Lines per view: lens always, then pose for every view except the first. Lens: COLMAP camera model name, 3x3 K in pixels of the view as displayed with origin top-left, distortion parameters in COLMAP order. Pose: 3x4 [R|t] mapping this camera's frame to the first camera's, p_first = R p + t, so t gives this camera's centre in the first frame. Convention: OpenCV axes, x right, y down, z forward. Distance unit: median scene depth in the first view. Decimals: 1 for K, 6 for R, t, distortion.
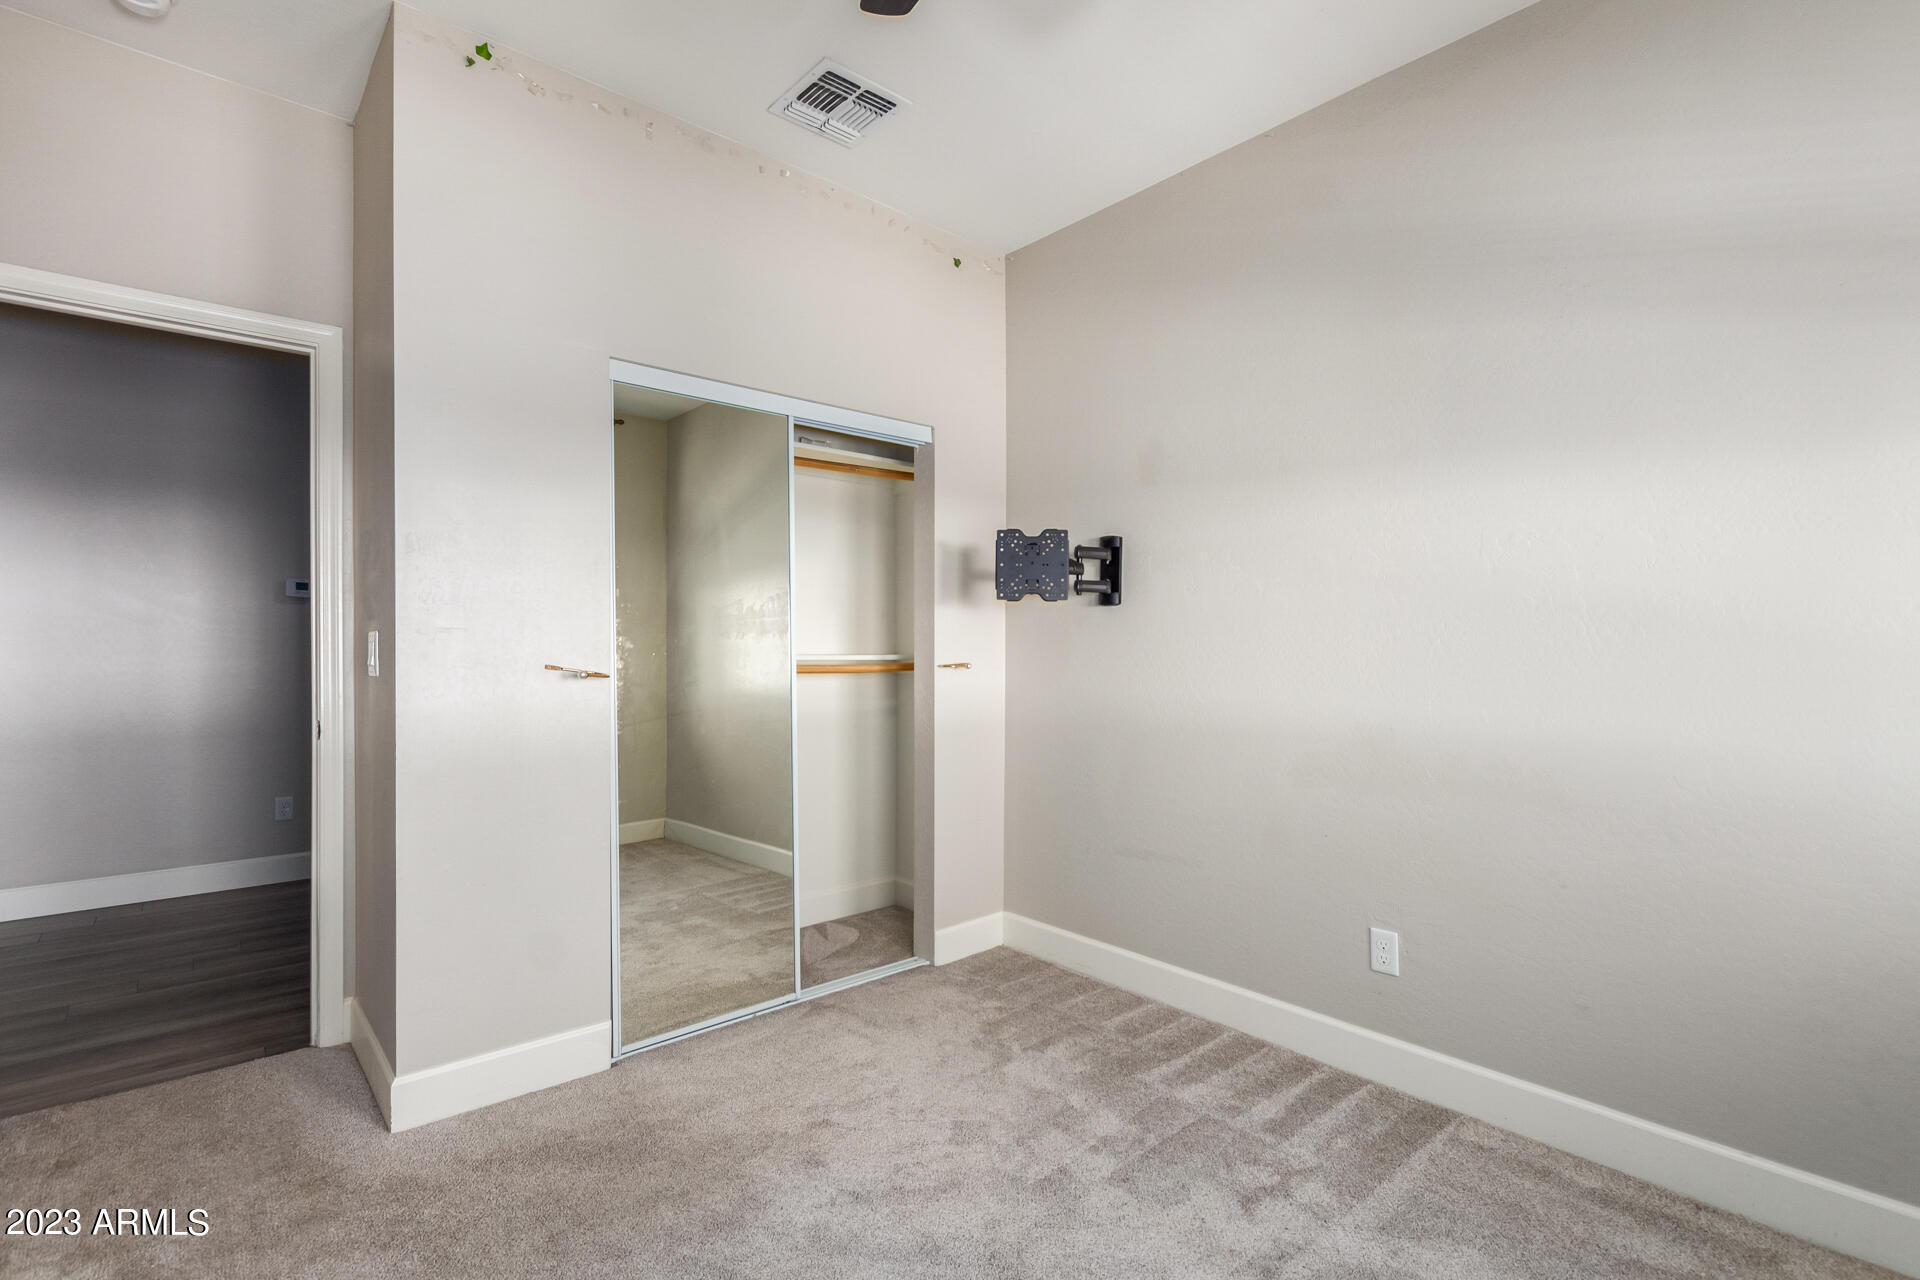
lens RADIAL K [[888.9, 0, 965.2], [0, 888.9, 641.8], [0, 0, 1]] dist [-0.005100, -0.001960]
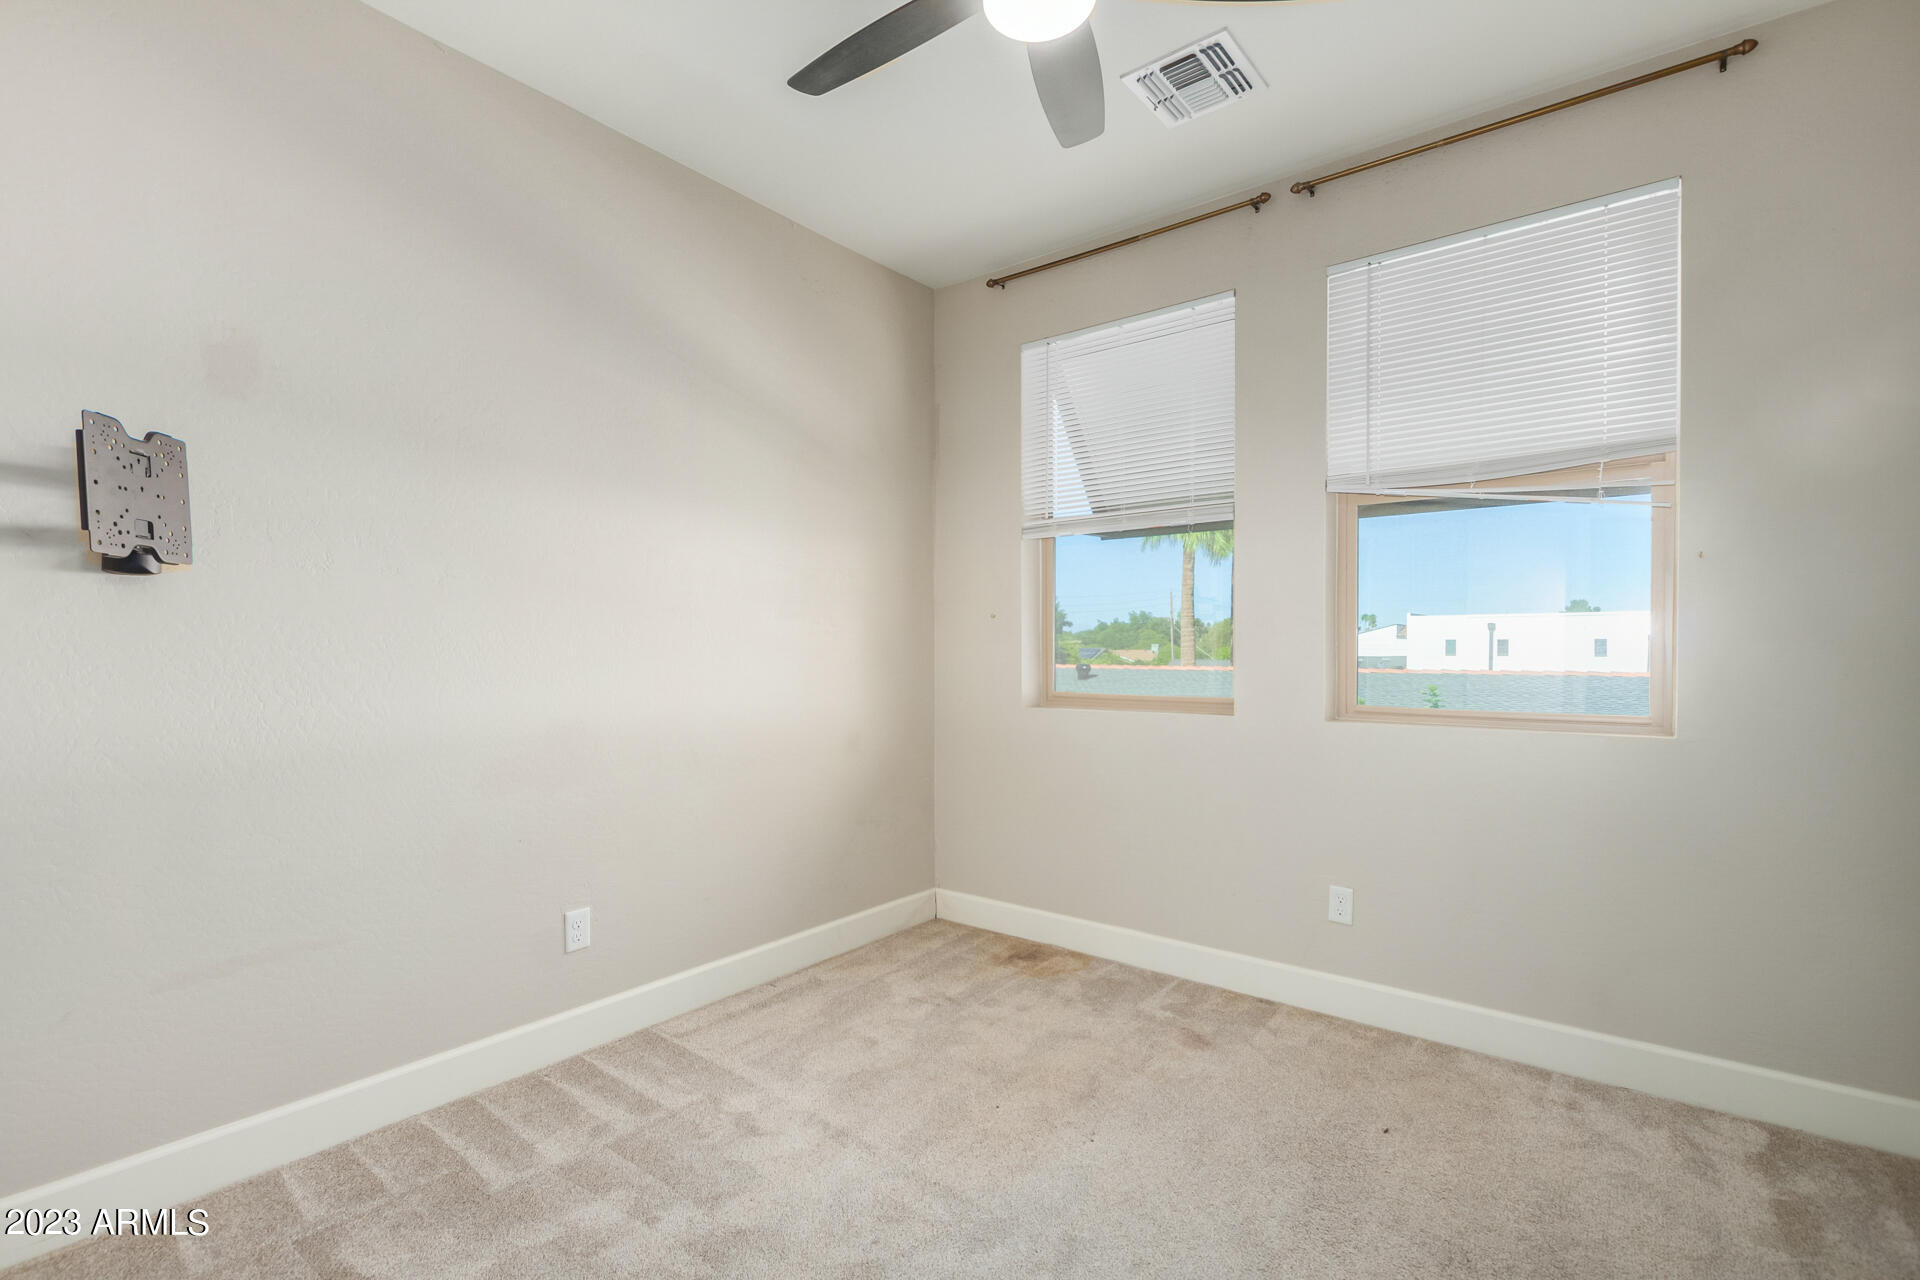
lens RADIAL K [[888.9, 0, 955.8], [0, 888.9, 655.1], [0, 0, 1]] dist [-0.005100, -0.001960]
pose [[-0.194307, -0.014358, 0.980836, -0.713869], [-0.002892, 0.999897, 0.014064, 0.003002], [-0.980937, -0.000104, -0.194328, 0.825038]]
